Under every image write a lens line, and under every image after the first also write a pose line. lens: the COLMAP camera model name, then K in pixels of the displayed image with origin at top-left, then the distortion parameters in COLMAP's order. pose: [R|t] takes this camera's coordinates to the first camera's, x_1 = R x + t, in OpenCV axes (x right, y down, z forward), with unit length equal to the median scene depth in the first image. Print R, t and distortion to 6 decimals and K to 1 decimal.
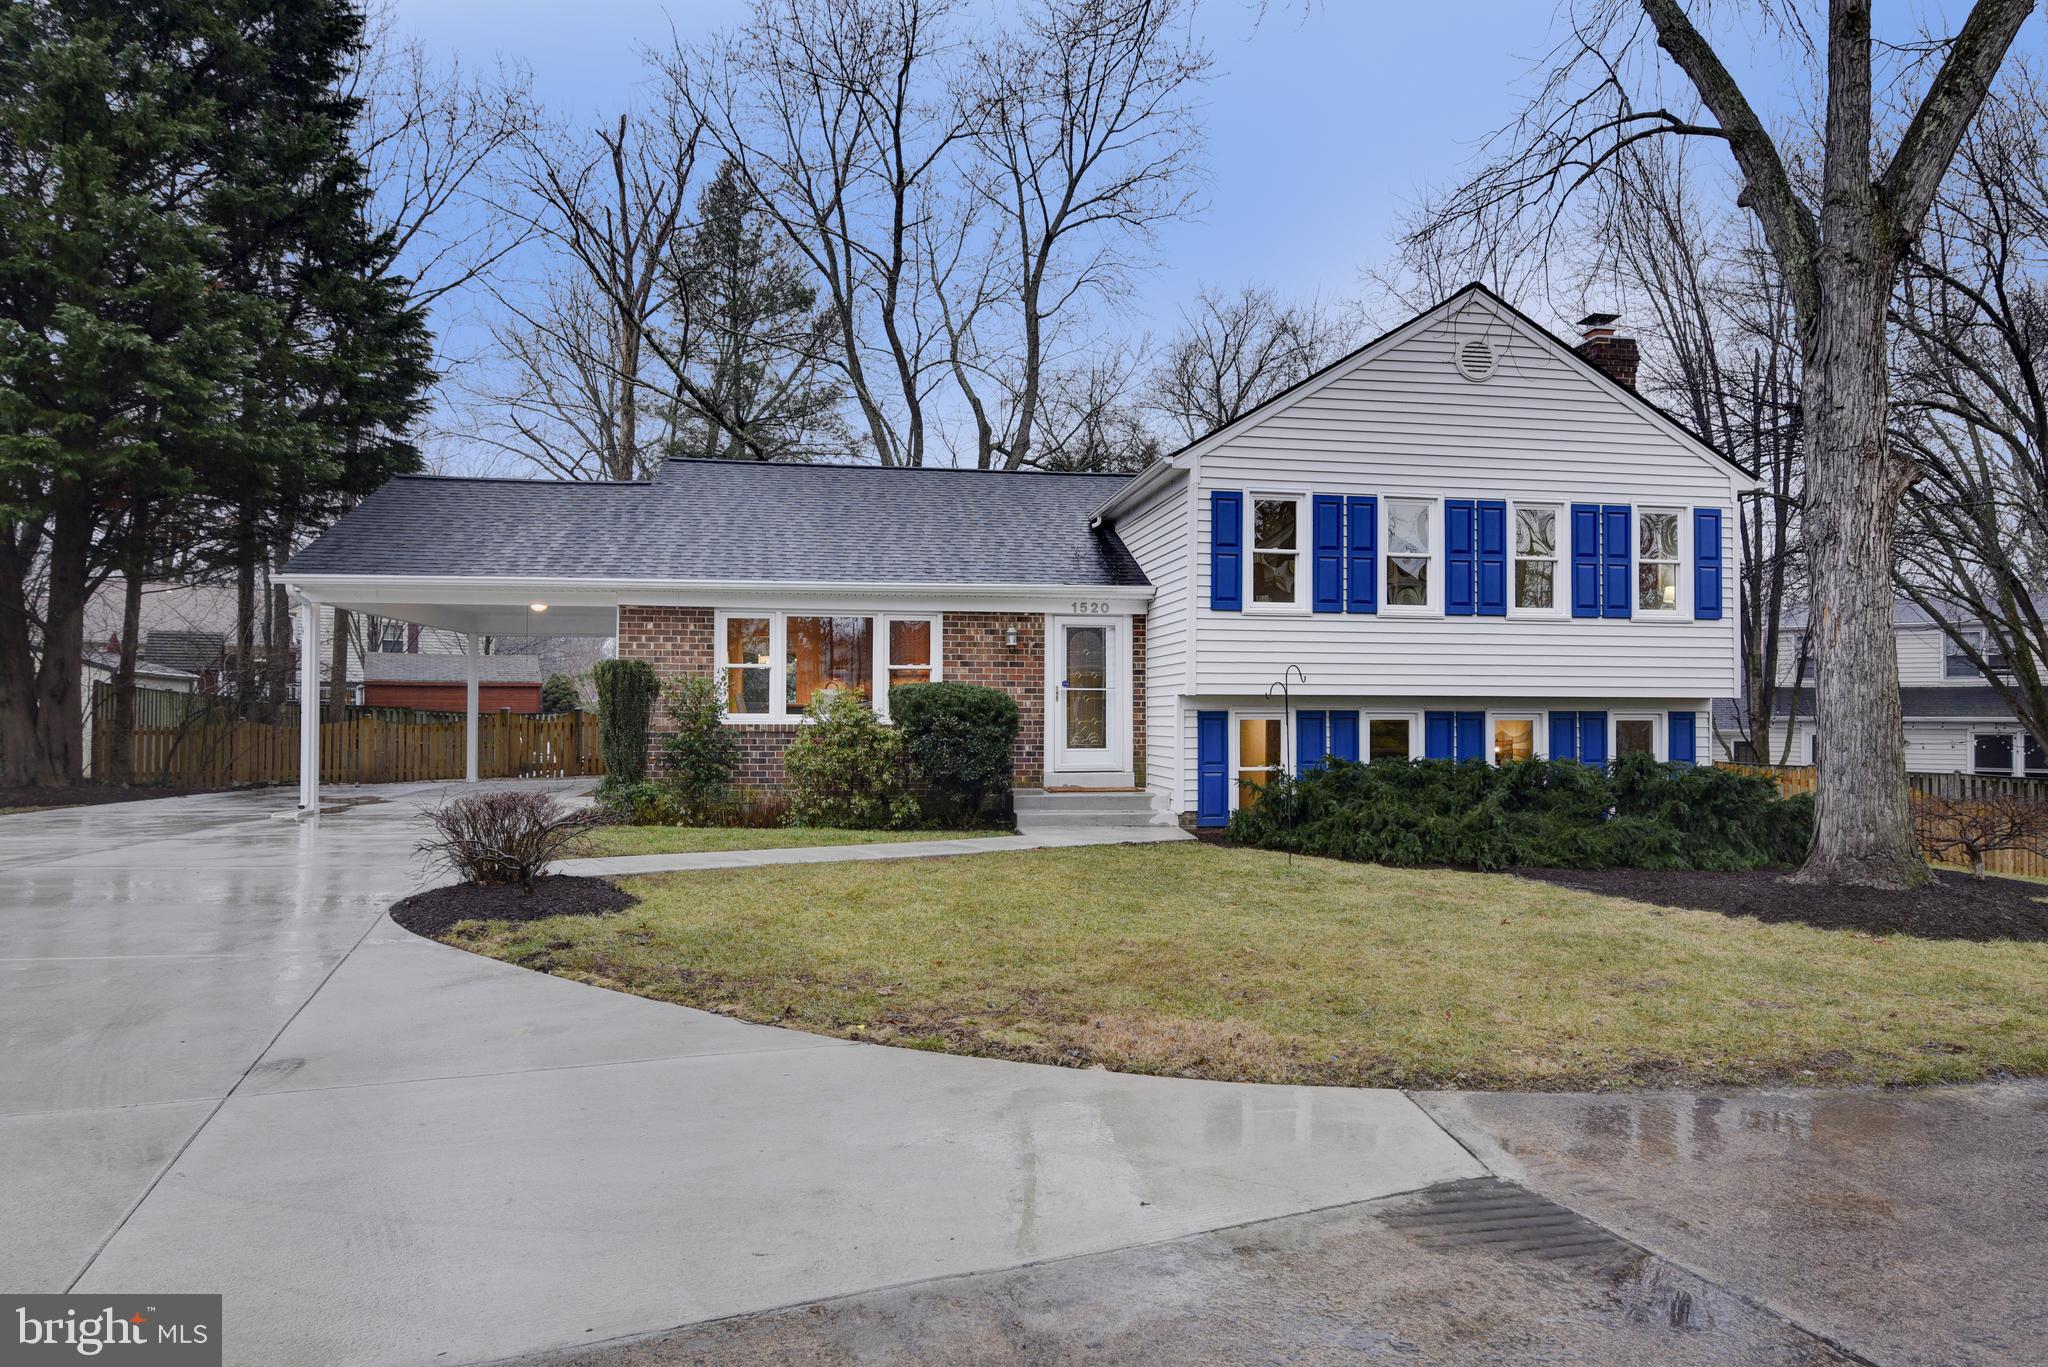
lens RADIAL K [[1262.0, 0, 1024.0], [0, 1262.0, 683.5], [0, 0, 1]] dist [-0.001228, -0.000029]
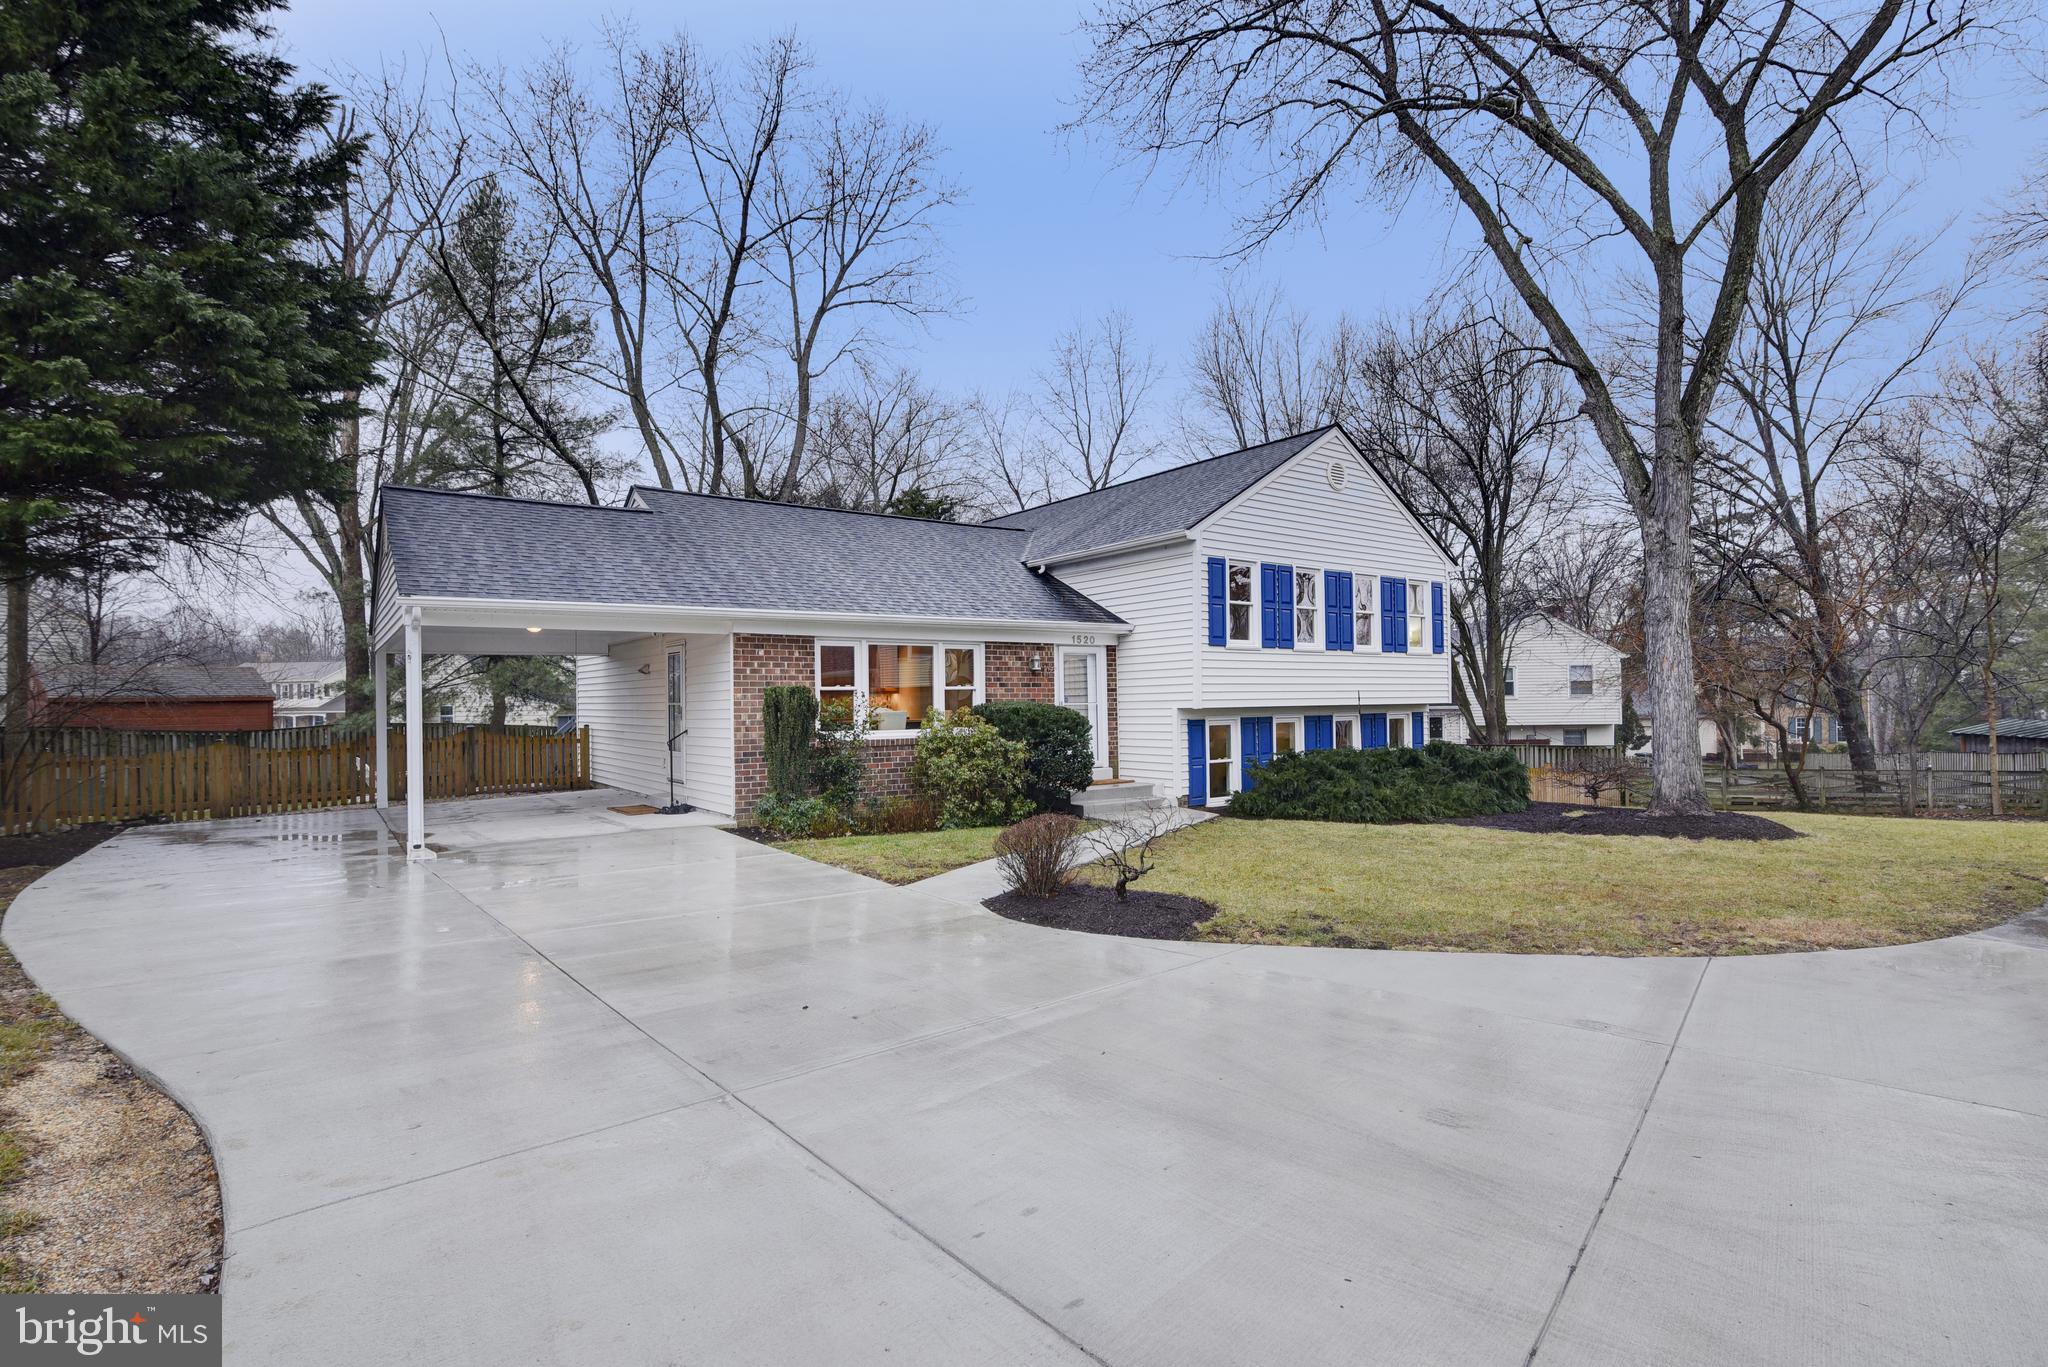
lens RADIAL K [[1050.9, 0, 1022.8], [0, 1050.9, 686.6], [0, 0, 1]] dist [-0.014841, 0.000327]
pose [[0.873686, -0.008948, 0.486408, -0.546924], [0.005014, 0.999943, 0.009389, -0.024368], [-0.486465, -0.005764, 0.873681, 0.108871]]
